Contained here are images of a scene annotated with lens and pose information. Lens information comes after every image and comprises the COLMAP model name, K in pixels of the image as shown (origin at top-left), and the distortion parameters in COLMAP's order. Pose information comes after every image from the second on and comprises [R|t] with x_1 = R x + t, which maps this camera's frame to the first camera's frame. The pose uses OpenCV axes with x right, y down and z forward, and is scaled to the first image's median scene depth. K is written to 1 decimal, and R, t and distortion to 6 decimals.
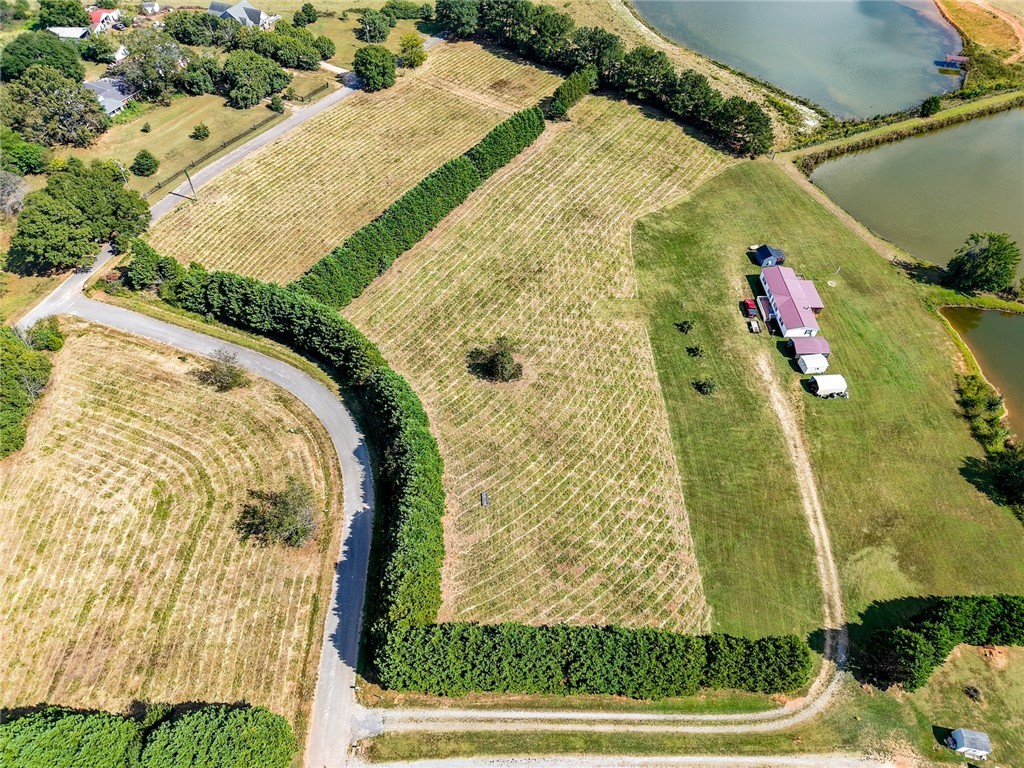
lens RADIAL K [[693.1, 0, 508.3], [0, 693.1, 380.6], [0, 0, 1]] dist [0.020431, -0.017172]
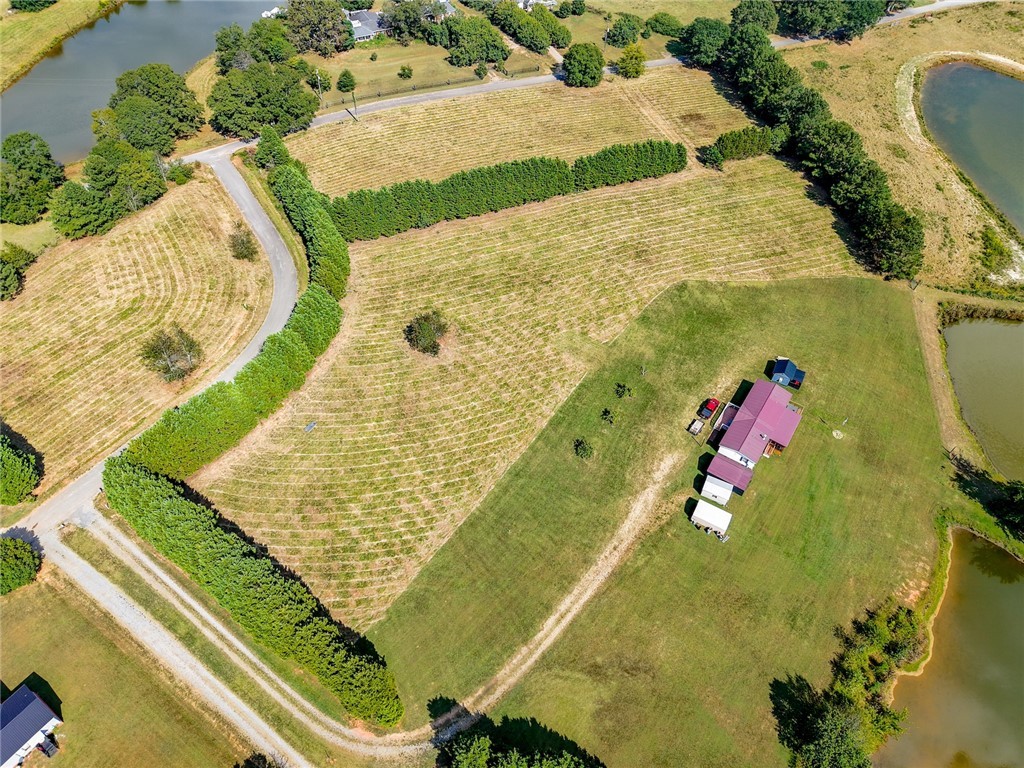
lens RADIAL K [[693.1, 0, 508.3], [0, 693.1, 380.6], [0, 0, 1]] dist [0.020431, -0.017172]
pose [[0.809218, 0.443248, -0.385613, 0.554582], [-0.450587, 0.889424, 0.076790, -0.105301], [0.377010, 0.111612, 0.919460, 0.100218]]
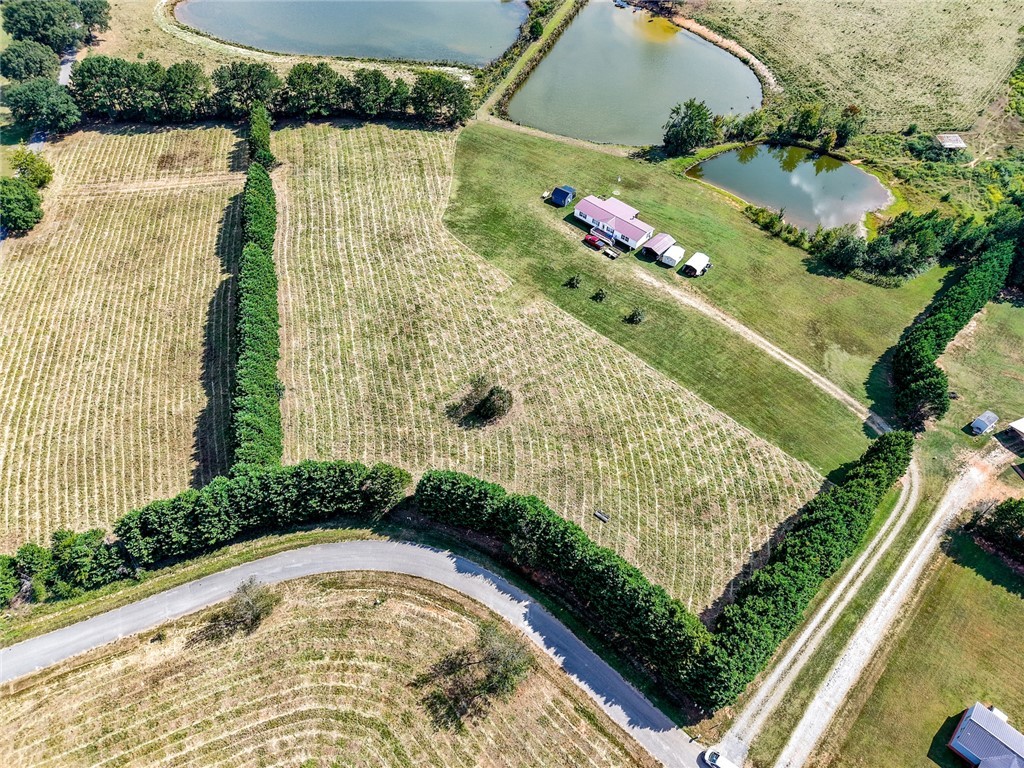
lens RADIAL K [[693.1, 0, 508.3], [0, 693.1, 380.6], [0, 0, 1]] dist [0.020431, -0.017172]
pose [[0.710466, -0.538271, 0.453323, -0.433953], [0.530802, 0.832827, 0.156996, -0.197607], [-0.462046, 0.129085, 0.877412, 0.155603]]
